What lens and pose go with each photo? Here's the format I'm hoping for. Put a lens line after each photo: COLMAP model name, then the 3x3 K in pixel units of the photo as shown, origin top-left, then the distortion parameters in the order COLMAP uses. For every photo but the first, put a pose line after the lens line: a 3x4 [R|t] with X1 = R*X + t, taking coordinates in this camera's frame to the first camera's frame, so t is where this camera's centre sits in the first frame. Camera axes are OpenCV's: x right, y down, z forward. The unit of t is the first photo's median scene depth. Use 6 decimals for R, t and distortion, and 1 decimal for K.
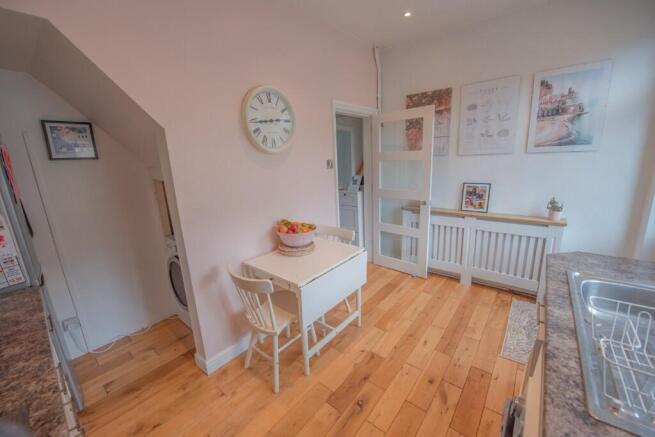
lens RADIAL K [[261.5, 0, 327.5], [0, 261.5, 218.5], [0, 0, 1]] dist [-0.011238, 0.000055]
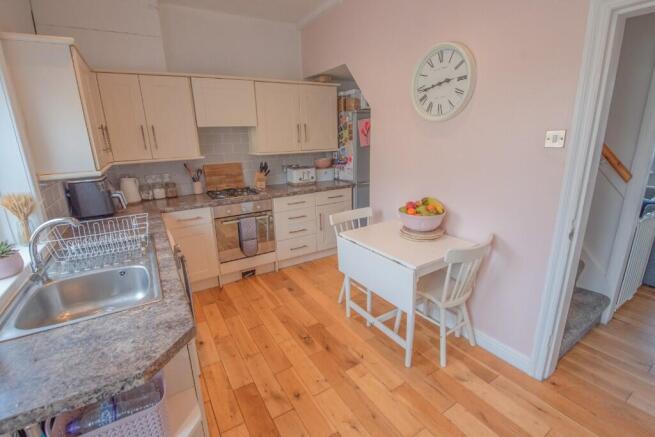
lens RADIAL K [[299.5, 0, 324.3], [0, 299.5, 219.0], [0, 0, 1]] dist [-0.014297, -0.000172]
pose [[-0.334676, 0.300391, -0.893172, 0.973515], [-0.173676, 0.911931, 0.371777, -0.272585], [0.926190, 0.279547, -0.253031, 1.051558]]
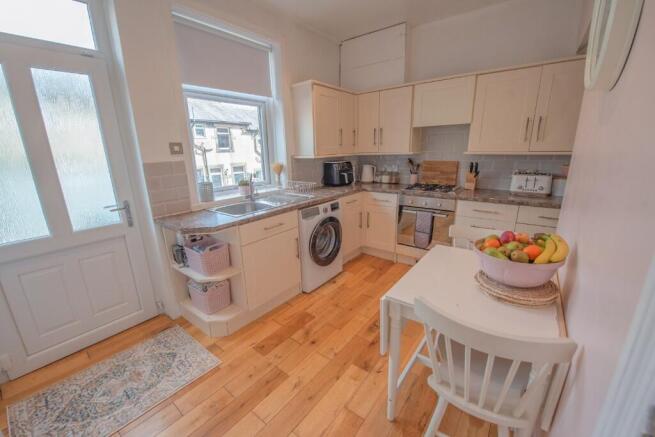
lens RADIAL K [[261.5, 0, 327.5], [0, 261.5, 218.5], [0, 0, 1]] dist [-0.011238, 0.000055]
pose [[-0.997686, 0.067238, -0.010041, 0.282250], [0.054546, 0.879861, 0.472091, -0.308120], [0.040578, 0.470451, -0.881493, 1.544936]]
